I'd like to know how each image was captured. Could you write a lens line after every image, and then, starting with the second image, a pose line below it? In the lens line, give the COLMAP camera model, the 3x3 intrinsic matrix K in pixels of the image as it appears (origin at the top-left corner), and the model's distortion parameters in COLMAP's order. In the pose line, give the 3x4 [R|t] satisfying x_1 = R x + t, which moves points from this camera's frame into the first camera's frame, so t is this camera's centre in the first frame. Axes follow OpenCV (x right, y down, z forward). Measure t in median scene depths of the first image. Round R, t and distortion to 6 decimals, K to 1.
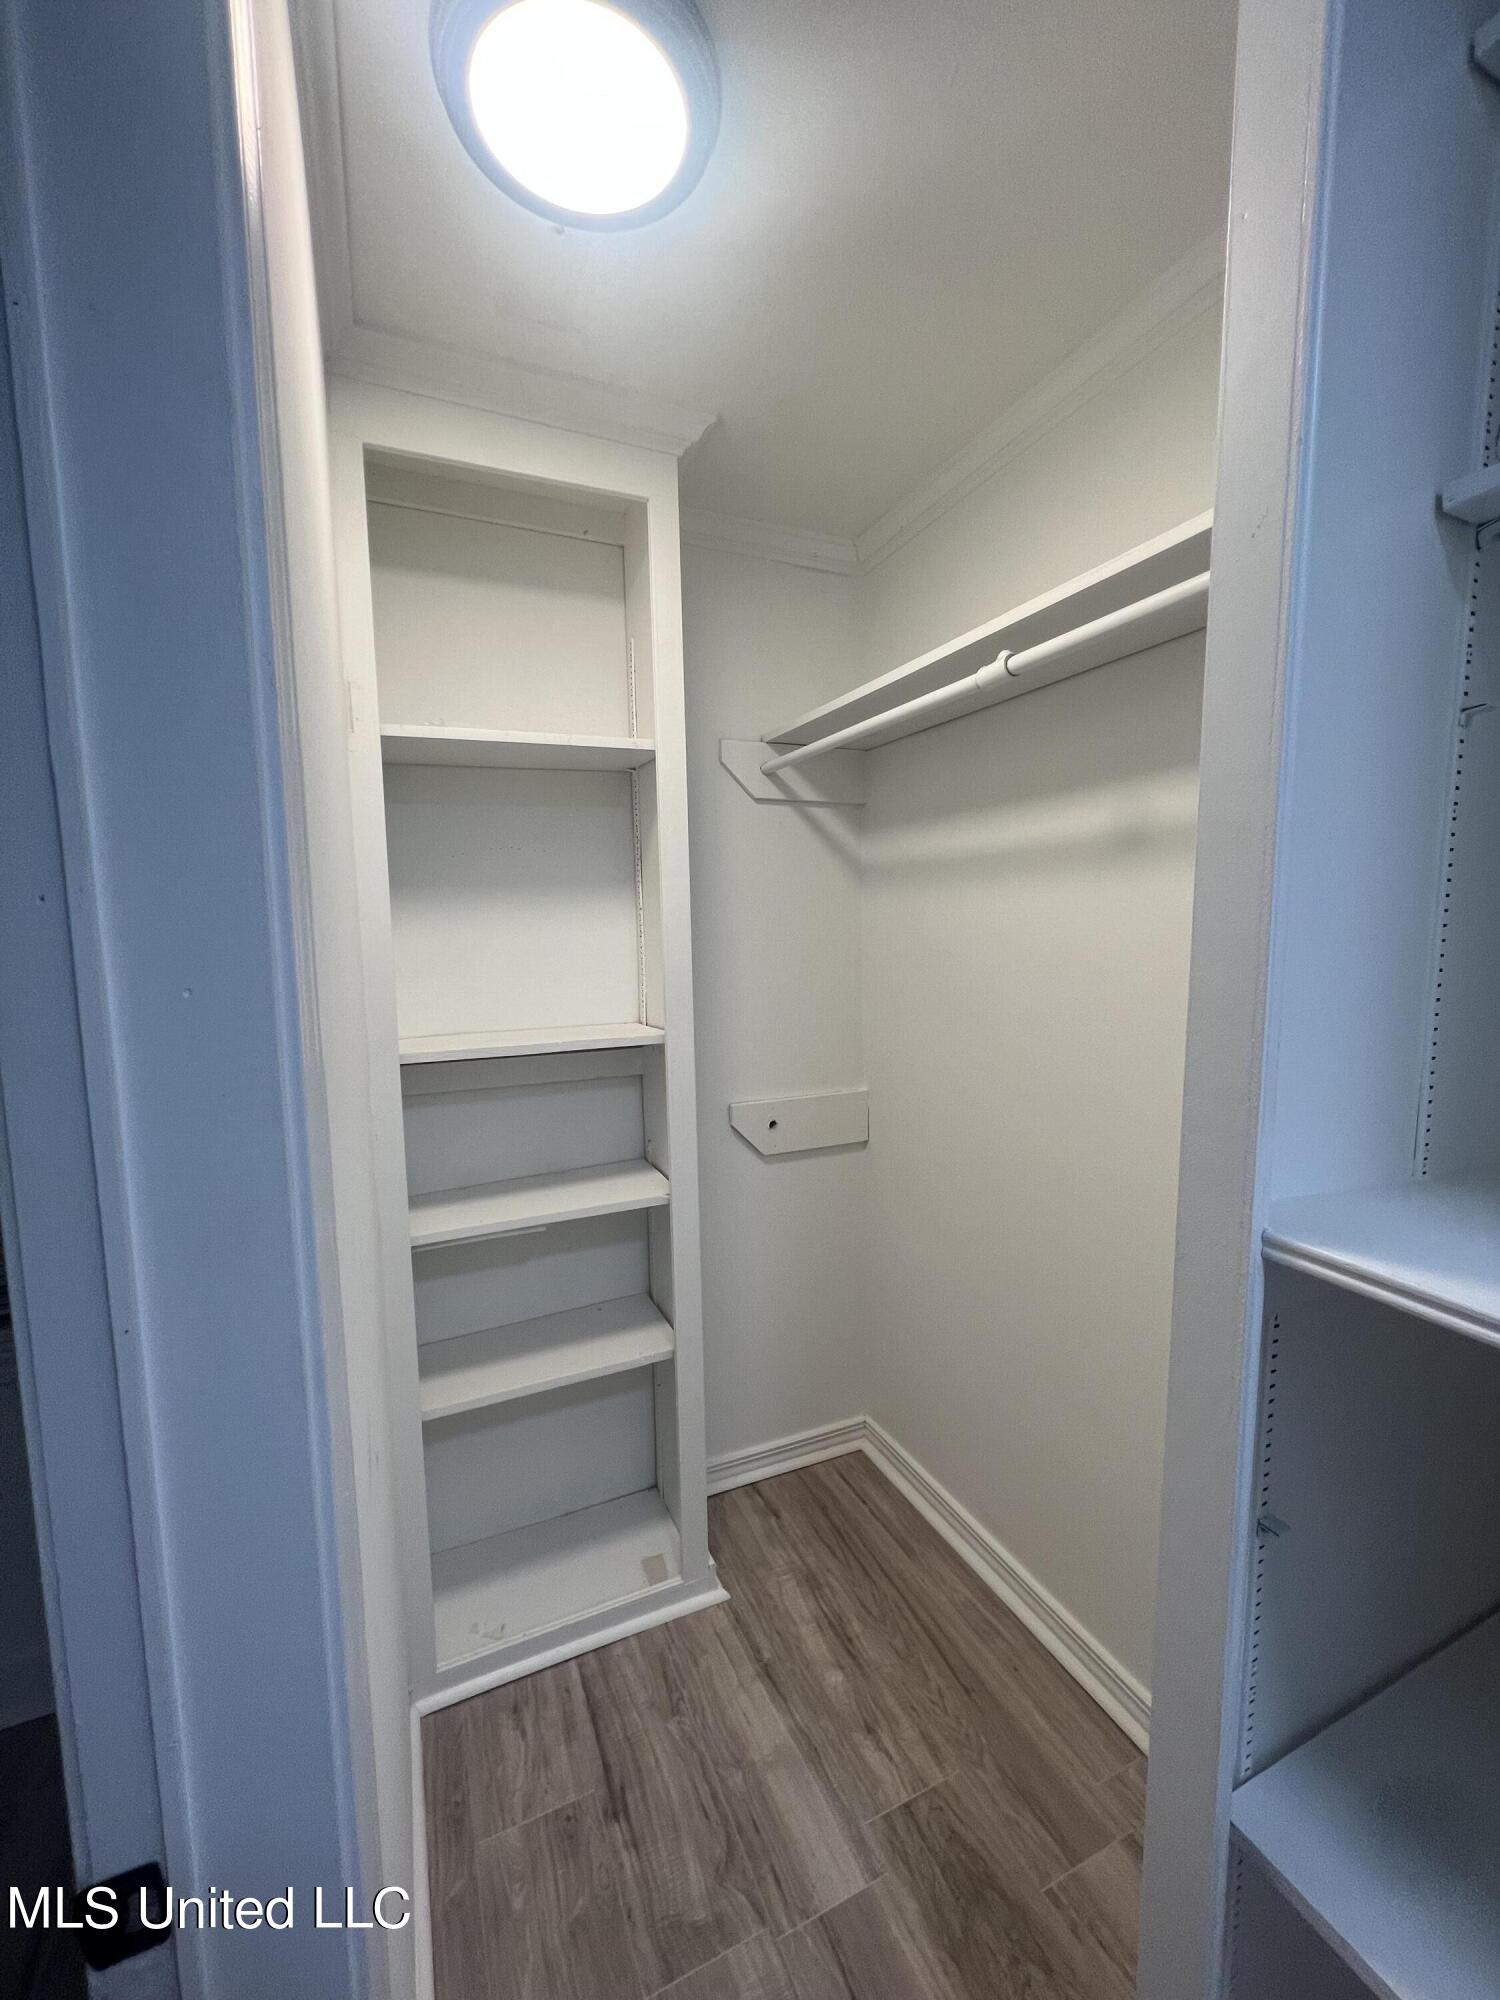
lens RADIAL K [[794.4, 0, 762.7], [0, 794.4, 997.6], [0, 0, 1]] dist [0.003117, -0.000489]
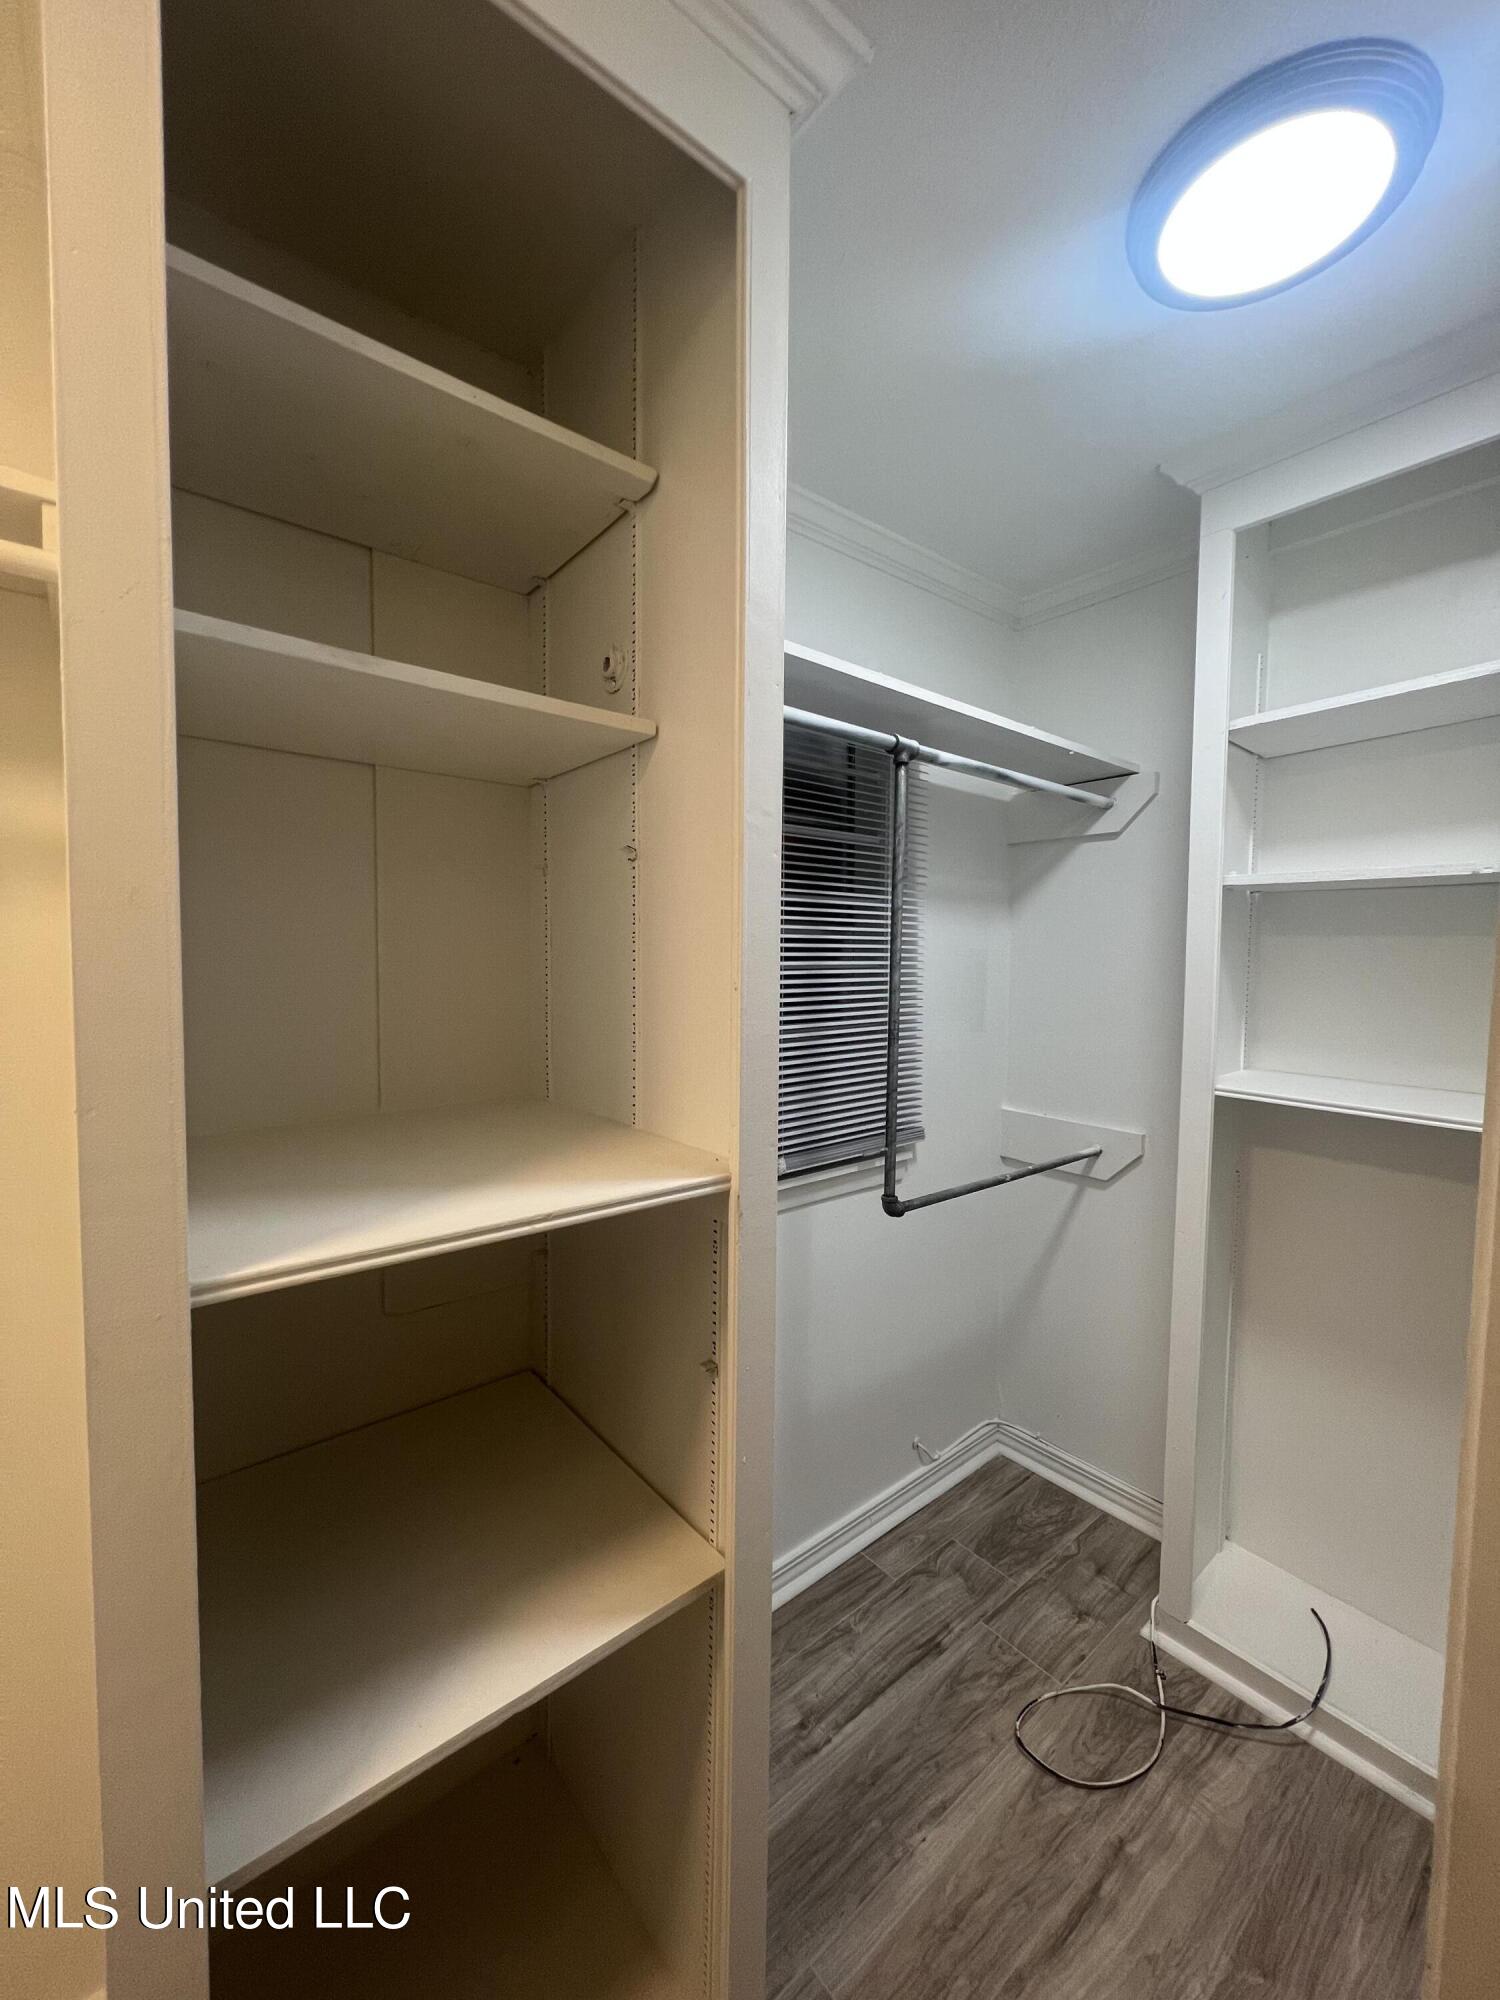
lens RADIAL K [[794.4, 0, 767.7], [0, 794.4, 1009.3], [0, 0, 1]] dist [0.003117, -0.000489]
pose [[-0.265211, -0.035953, 0.963520, -1.172461], [0.099770, 0.992917, 0.064511, -0.070085], [-0.959015, 0.113239, -0.259746, 1.339349]]
